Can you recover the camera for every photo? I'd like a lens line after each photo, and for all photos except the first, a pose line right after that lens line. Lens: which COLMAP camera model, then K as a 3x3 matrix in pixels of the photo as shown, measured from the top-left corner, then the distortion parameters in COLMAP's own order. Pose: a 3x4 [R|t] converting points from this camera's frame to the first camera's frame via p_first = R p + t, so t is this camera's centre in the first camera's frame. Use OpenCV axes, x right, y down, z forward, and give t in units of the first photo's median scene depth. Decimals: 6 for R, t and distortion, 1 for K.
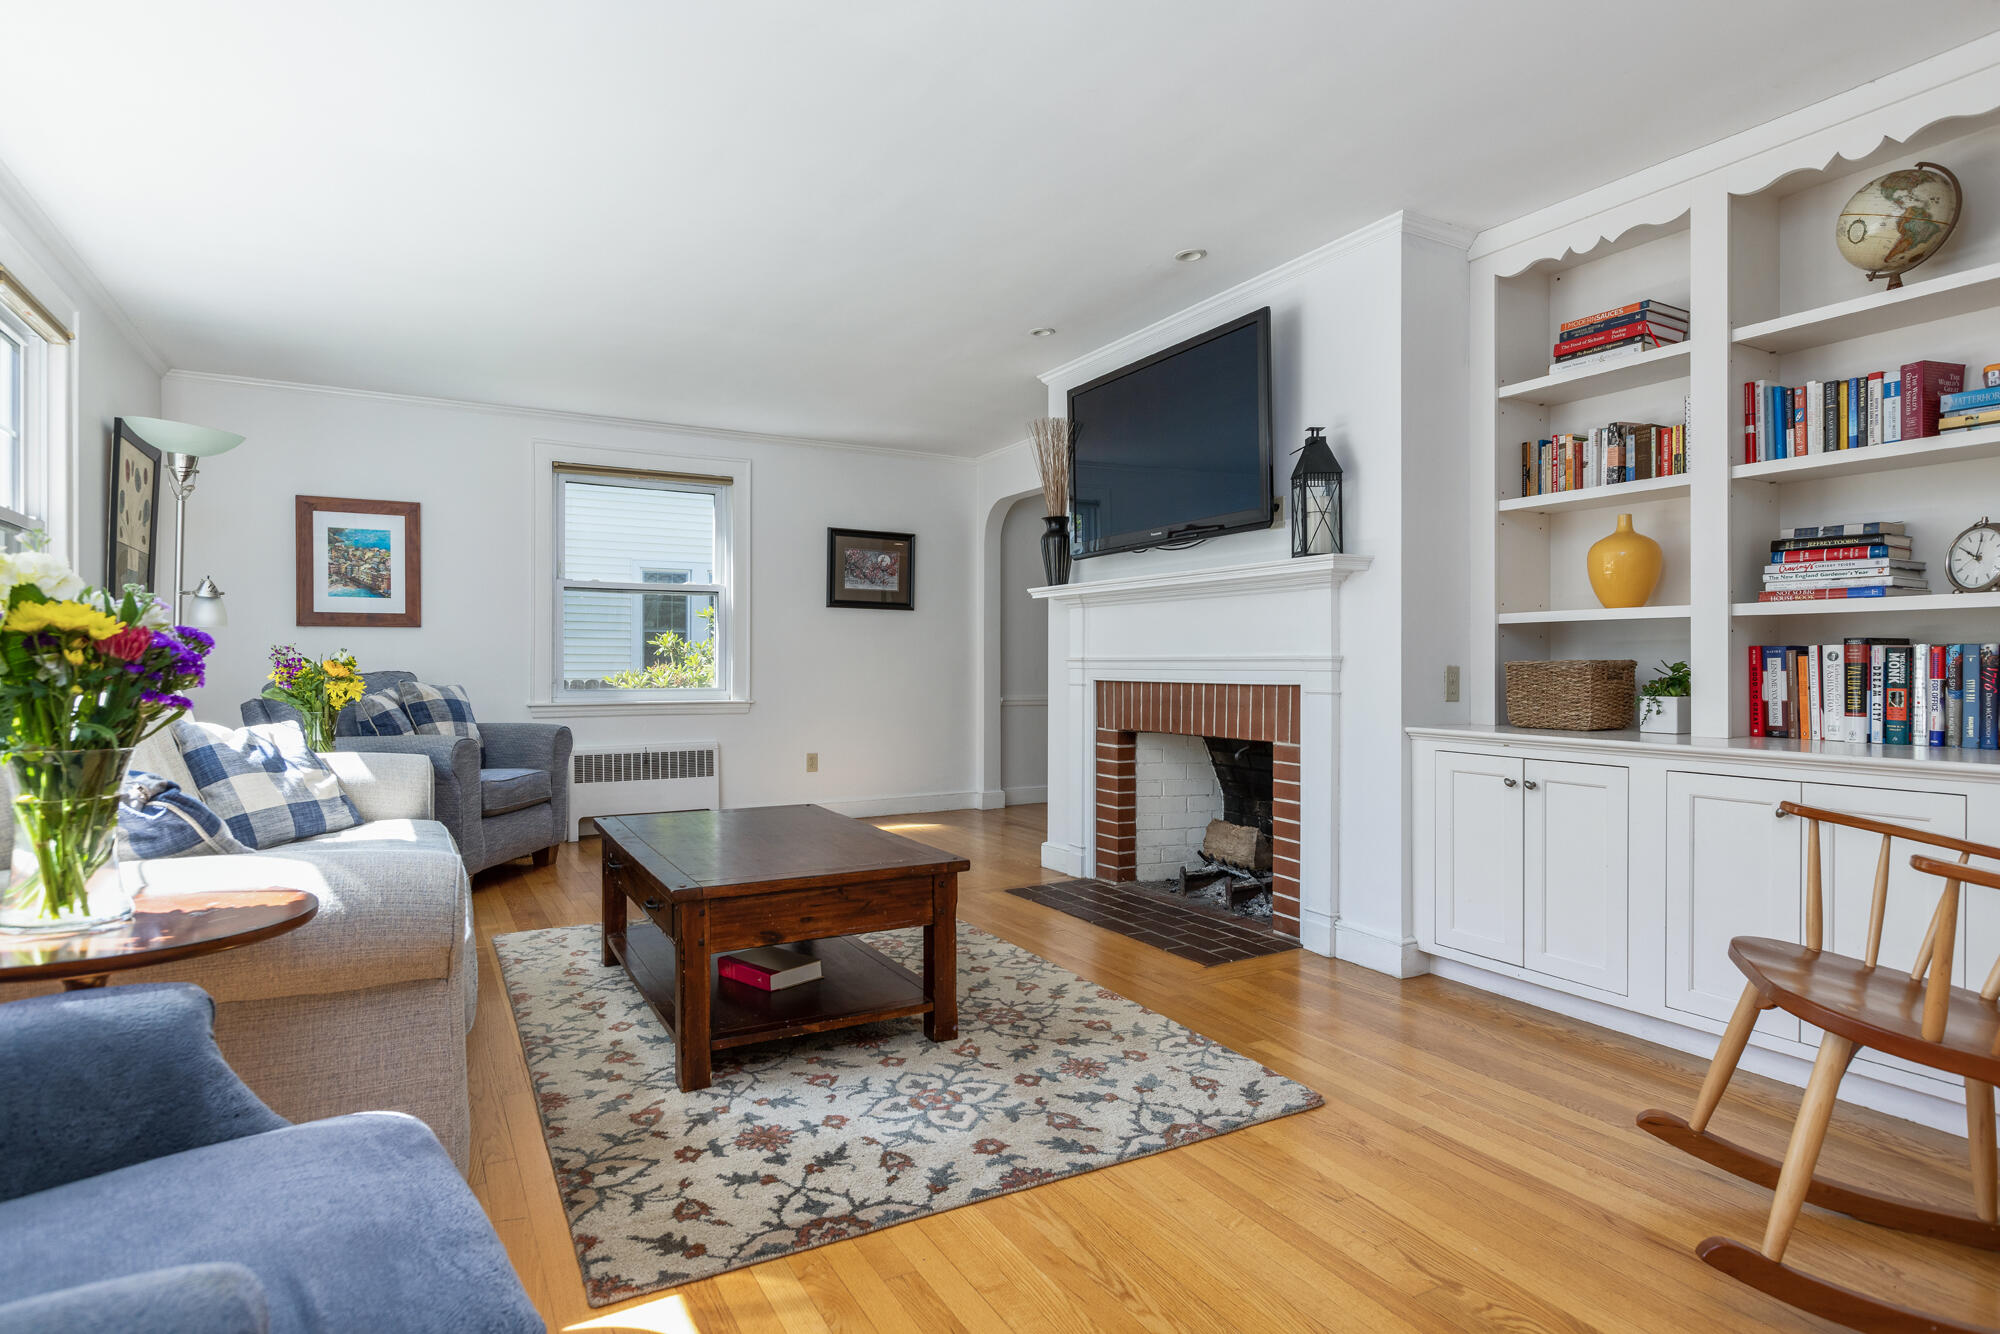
lens RADIAL K [[1043.0, 0, 988.8], [0, 1043.0, 667.9], [0, 0, 1]] dist [0.002584, -0.001366]
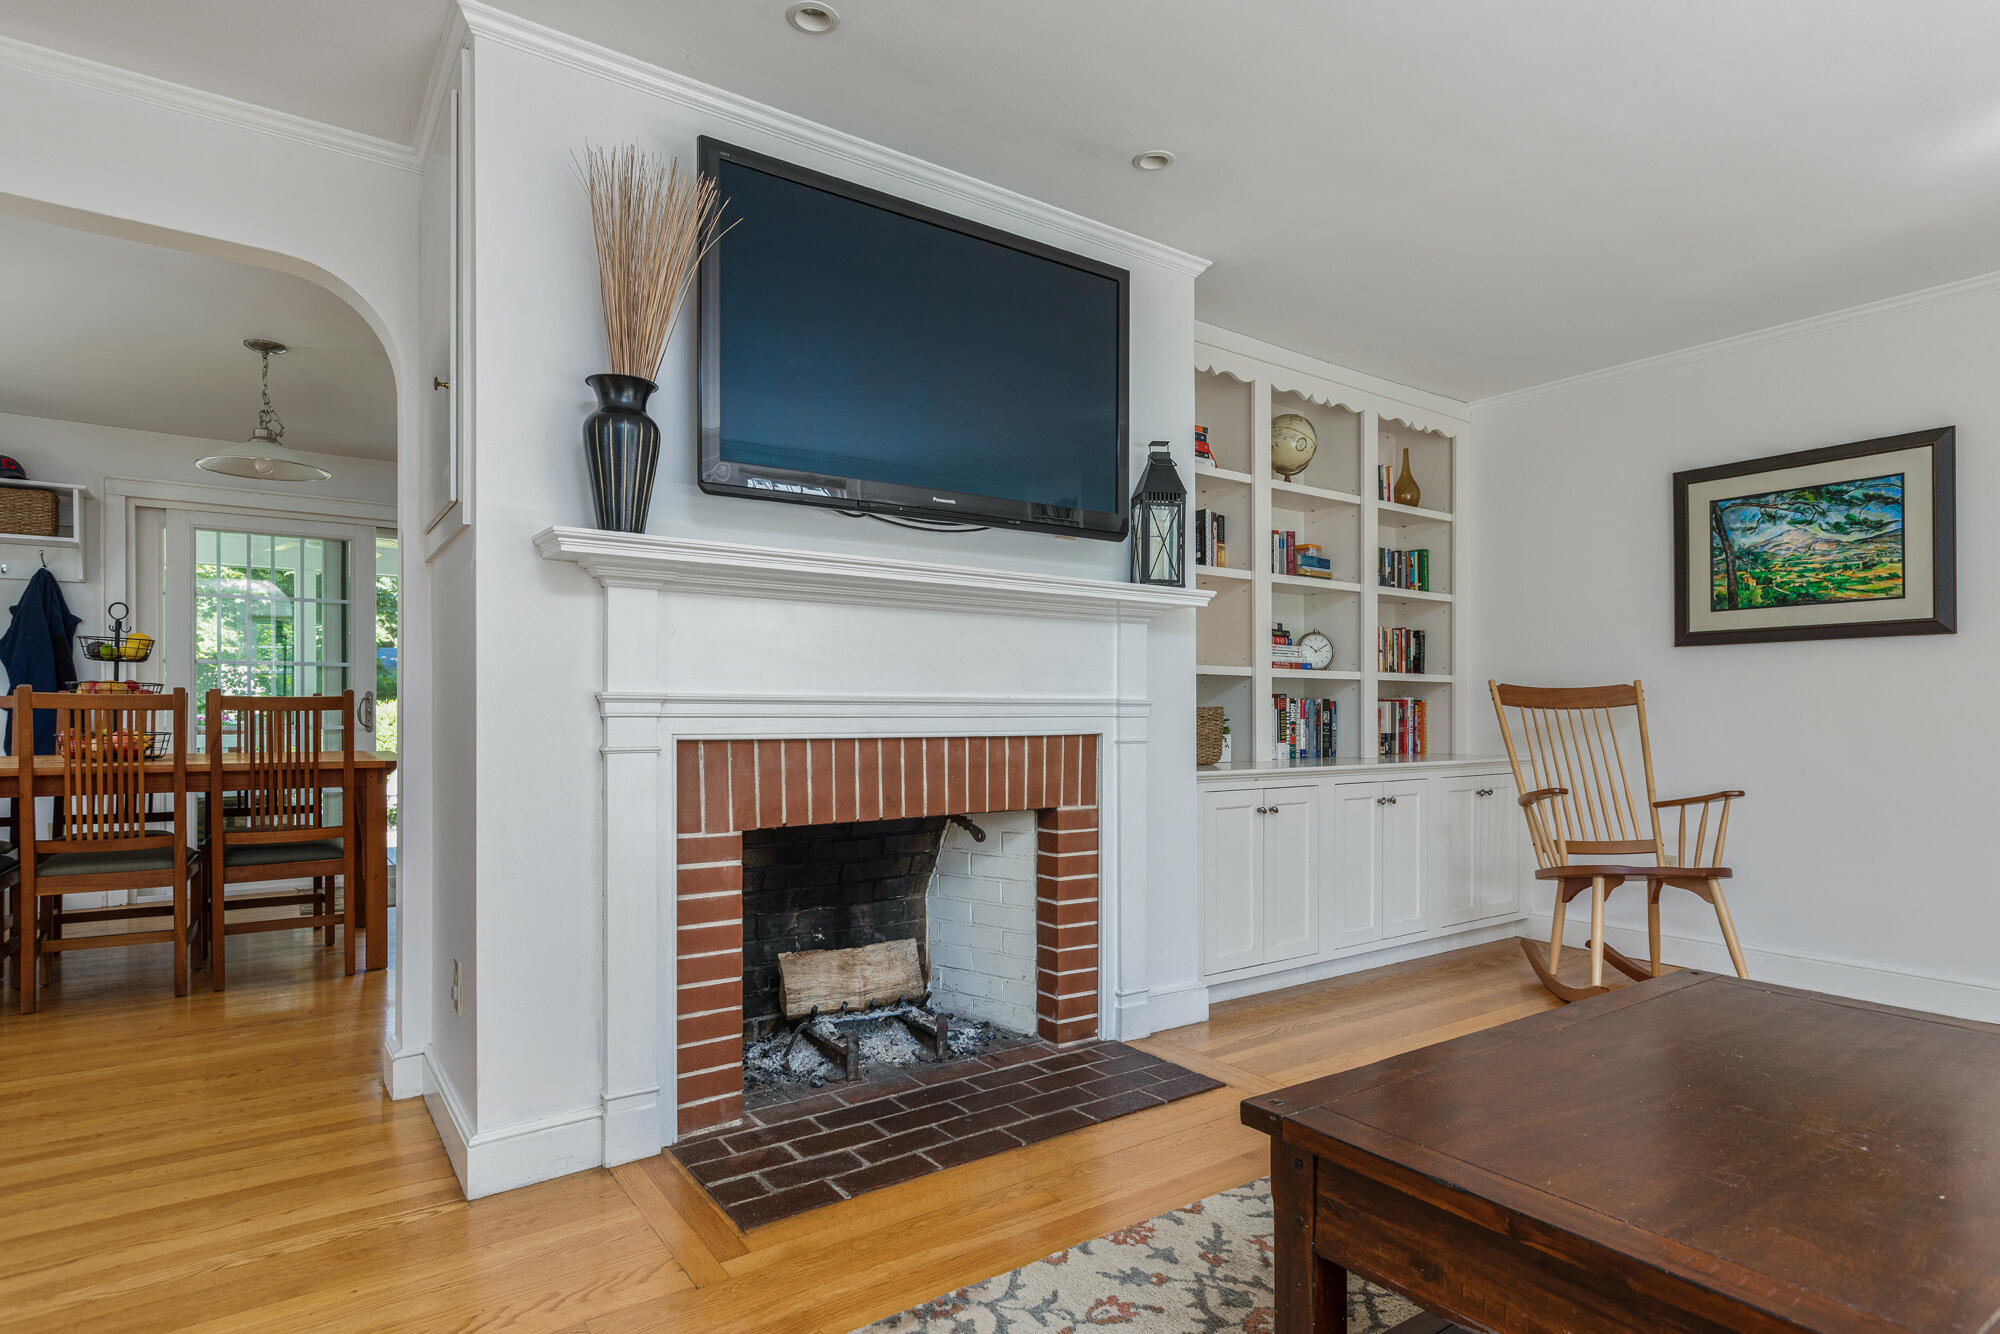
lens RADIAL K [[1043.0, 0, 1008.5], [0, 1043.0, 705.6], [0, 0, 1]] dist [0.002584, -0.001366]
pose [[-0.099158, 0.007378, 0.995044, -0.632212], [0.003223, 0.999970, -0.007093, -0.001252], [-0.995066, 0.002504, -0.099179, 1.373402]]
